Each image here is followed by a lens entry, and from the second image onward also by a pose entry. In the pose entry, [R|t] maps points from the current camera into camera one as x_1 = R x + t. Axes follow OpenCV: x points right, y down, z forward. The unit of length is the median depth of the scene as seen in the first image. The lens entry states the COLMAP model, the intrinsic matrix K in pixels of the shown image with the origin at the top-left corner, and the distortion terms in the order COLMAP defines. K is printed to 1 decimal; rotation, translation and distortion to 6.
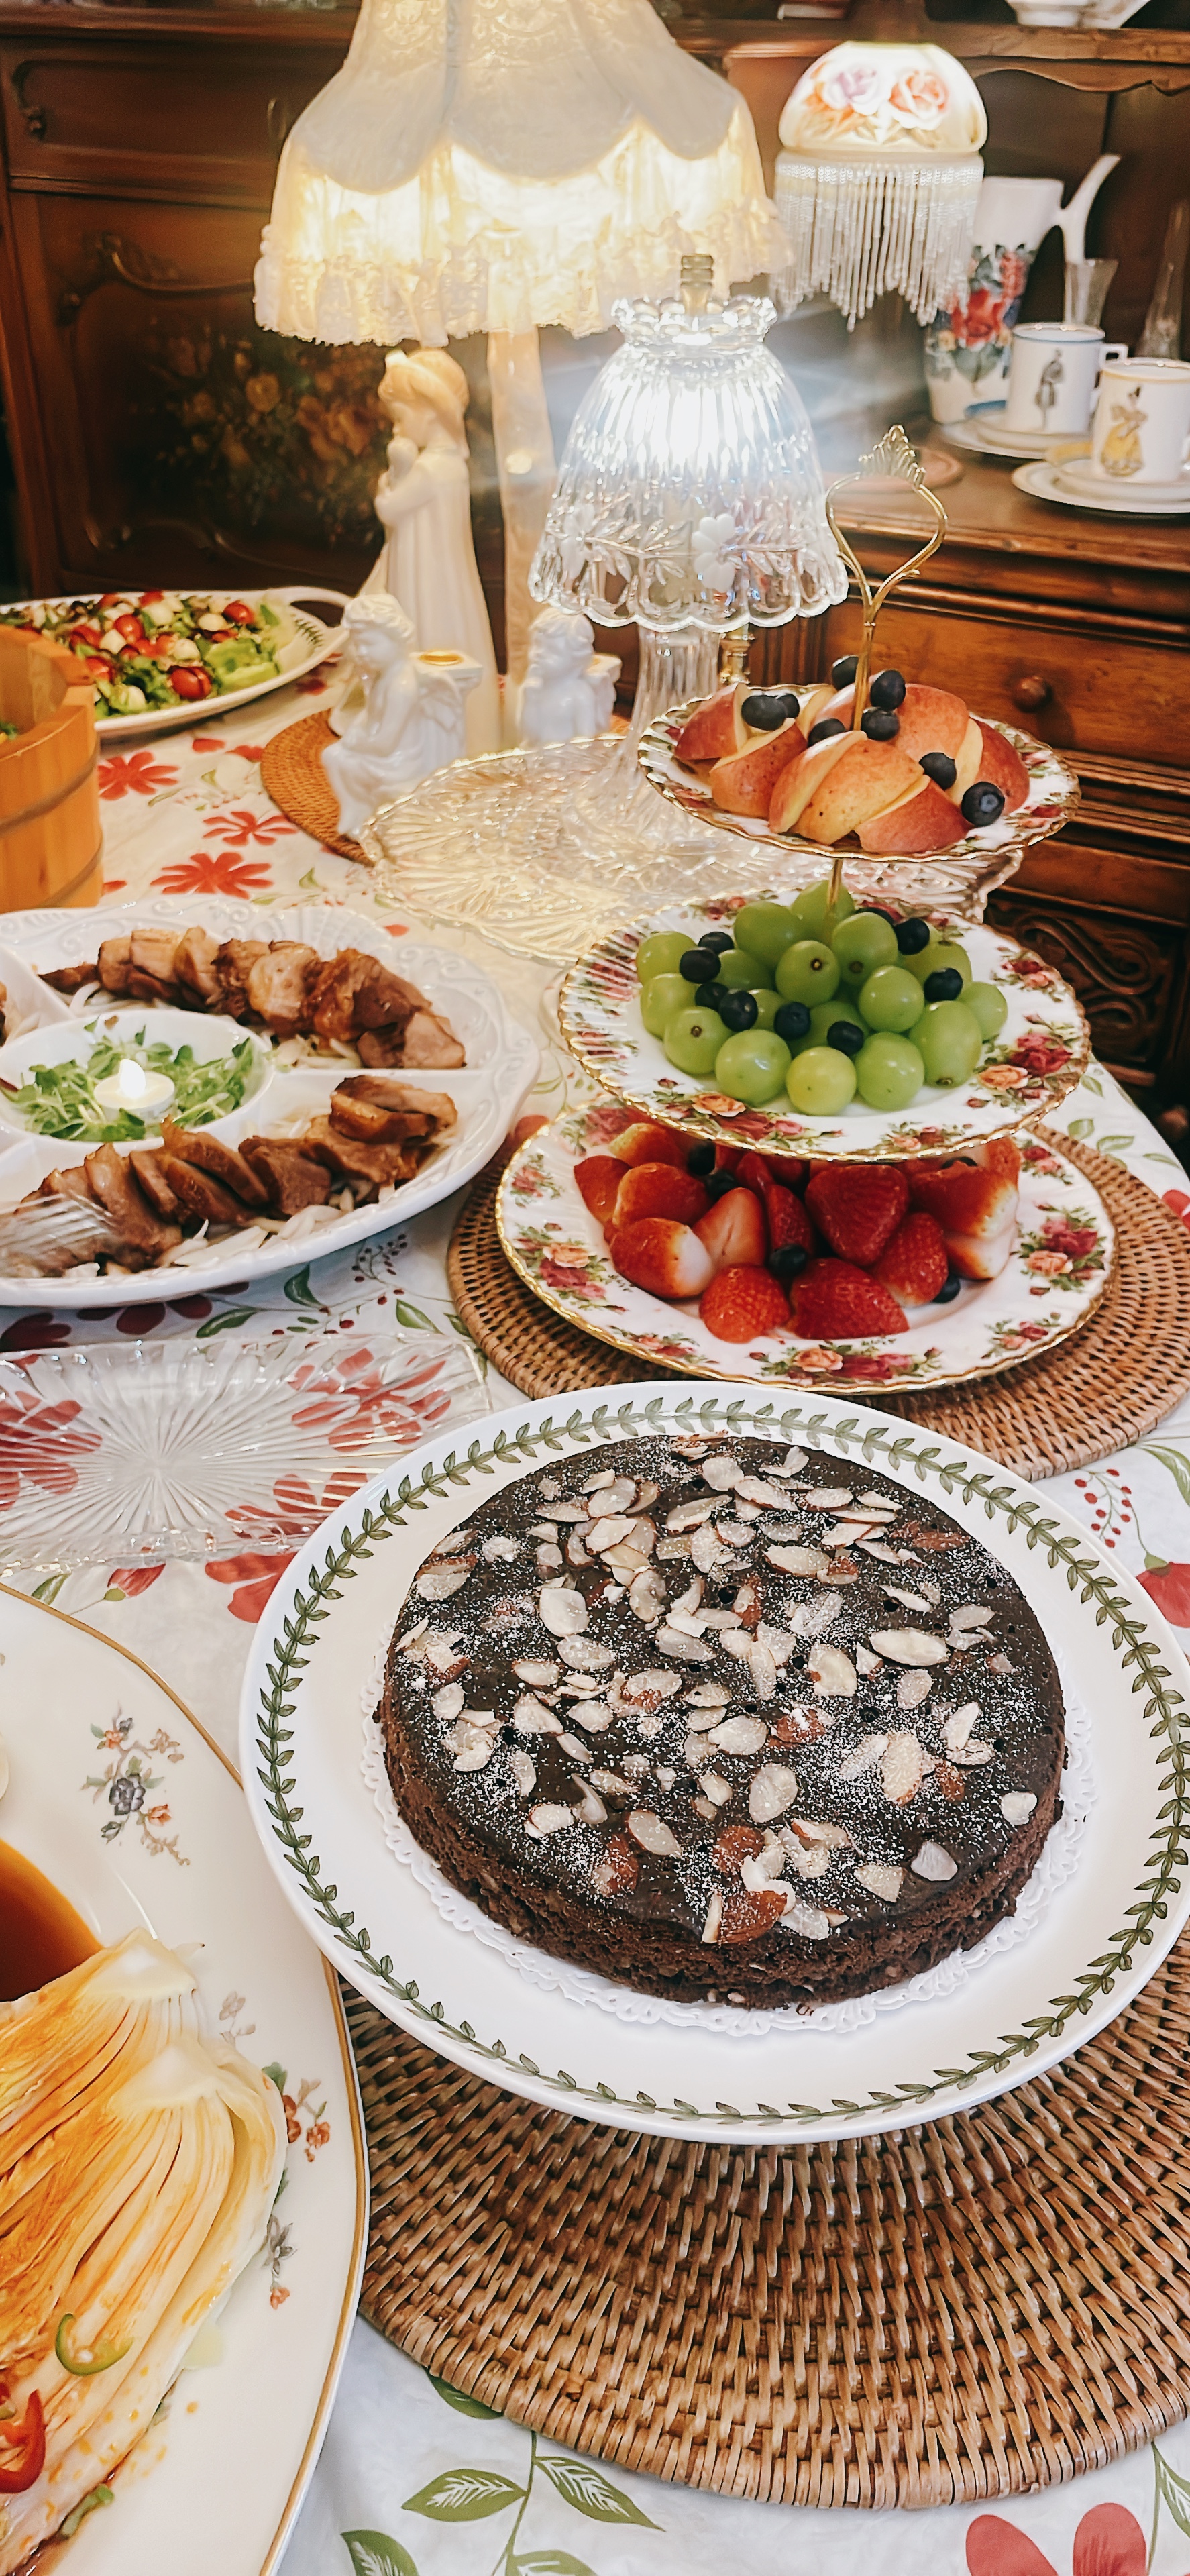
lens RADIAL K [[1901.5, 0, 598.9], [0, 1901.5, 1287.1], [0, 0, 1]] dist [0.086322, -0.118828]
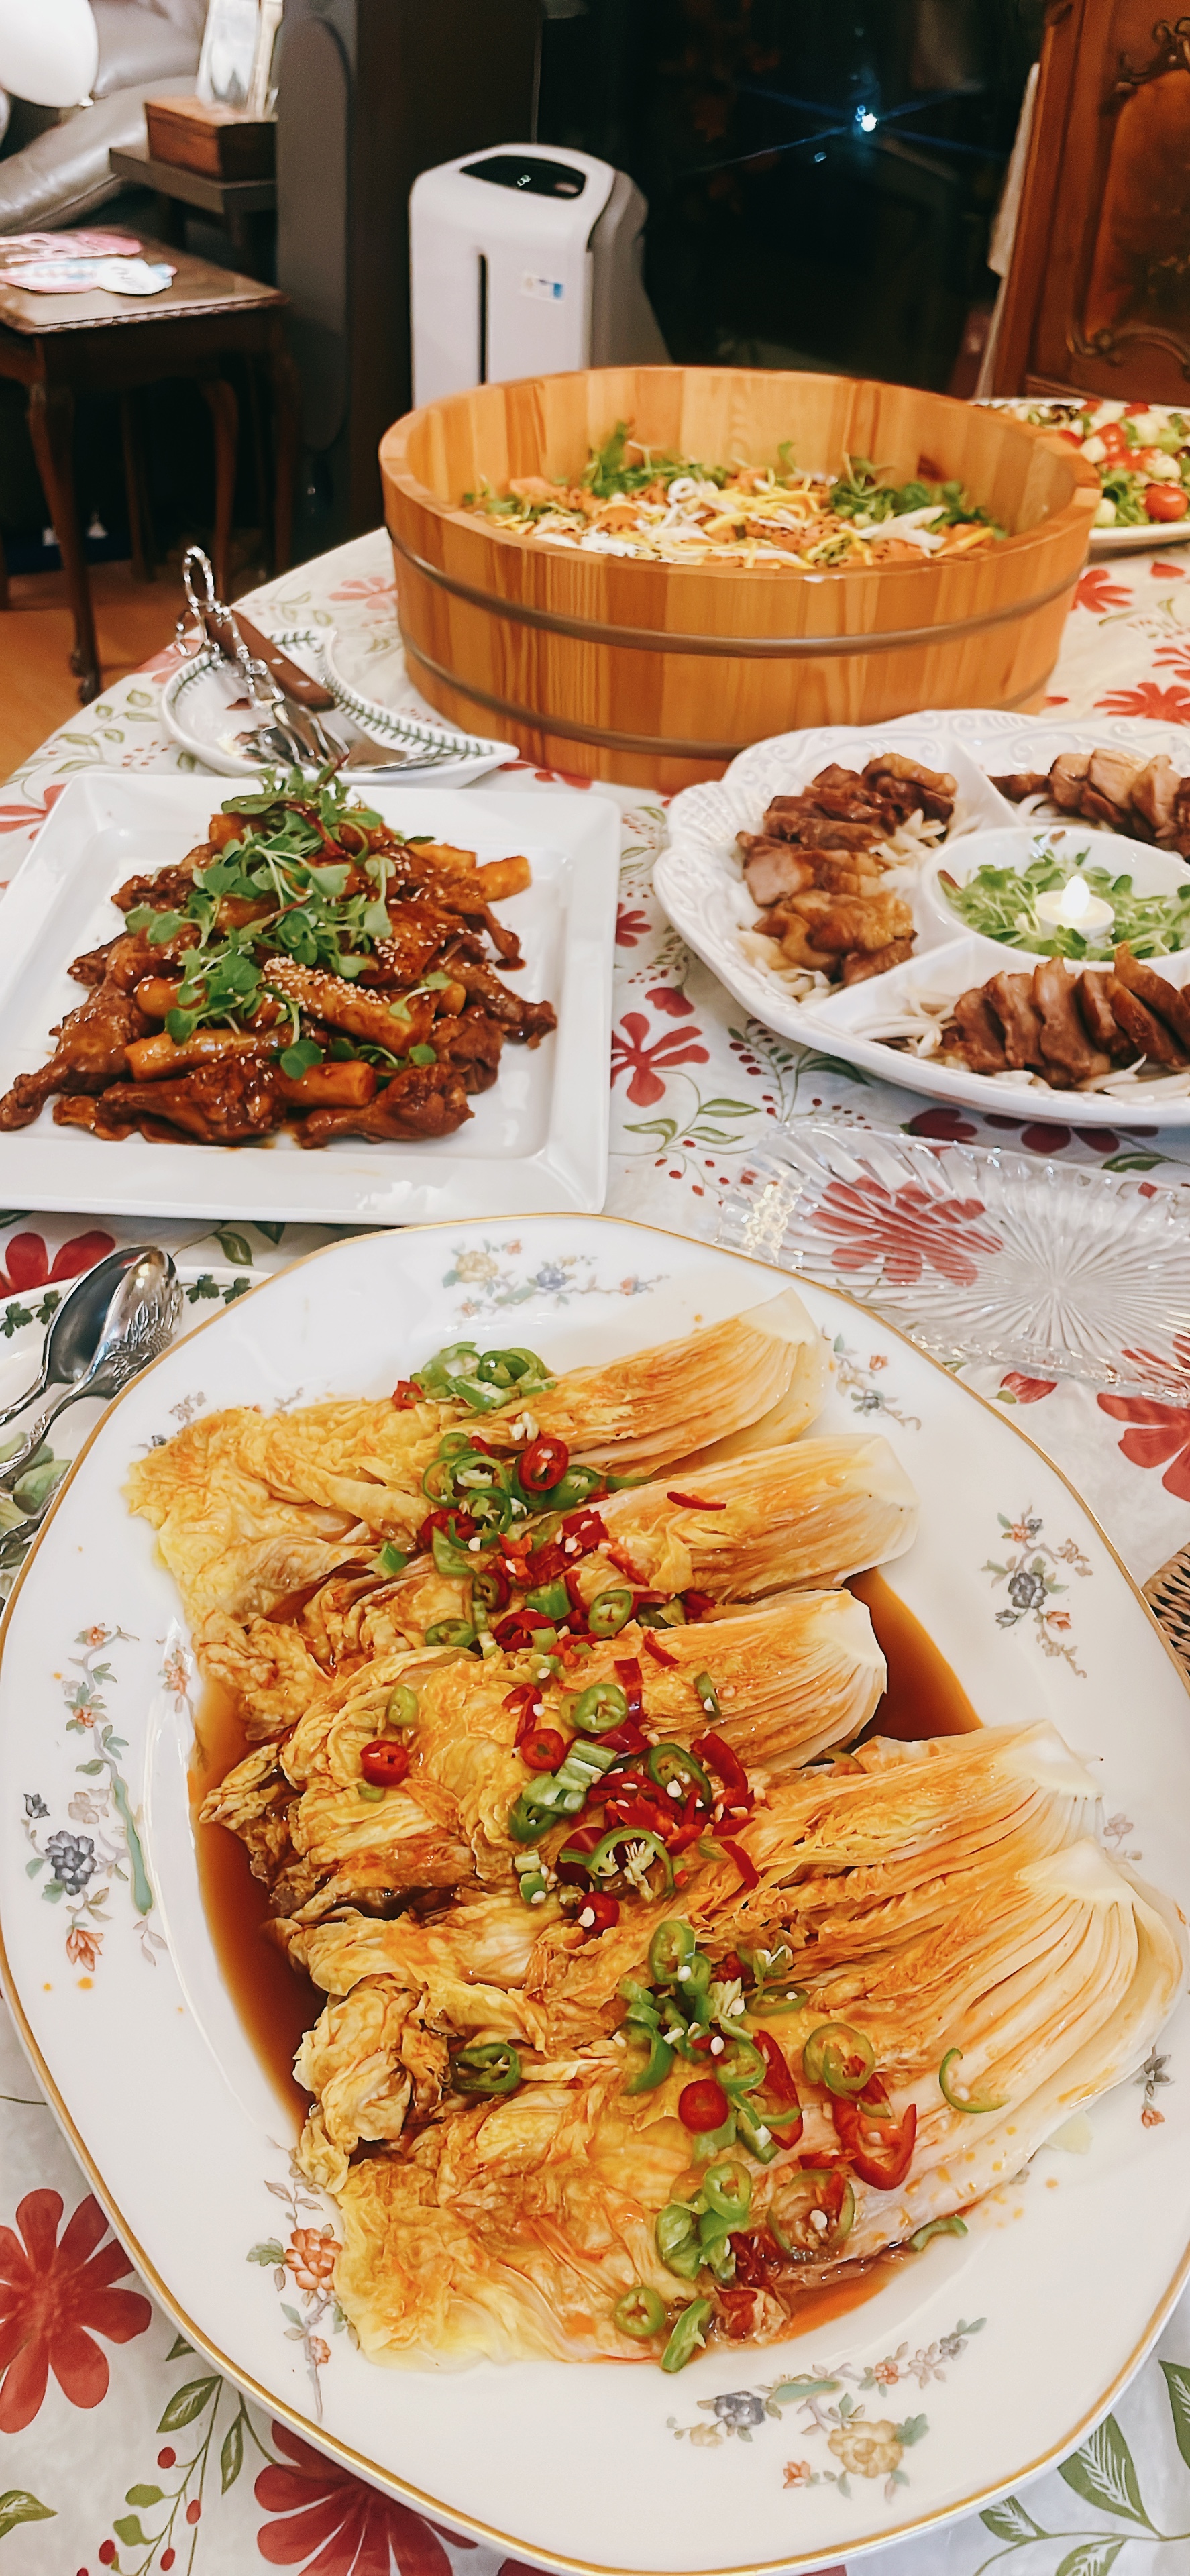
lens RADIAL K [[1901.5, 0, 555.9], [0, 1901.5, 1274.3], [0, 0, 1]] dist [0.086322, -0.118828]
pose [[0.906414, 0.272133, -0.323043, -0.132936], [-0.248503, 0.962002, 0.113133, 0.036339], [0.341555, -0.022268, 0.939598, -0.019441]]
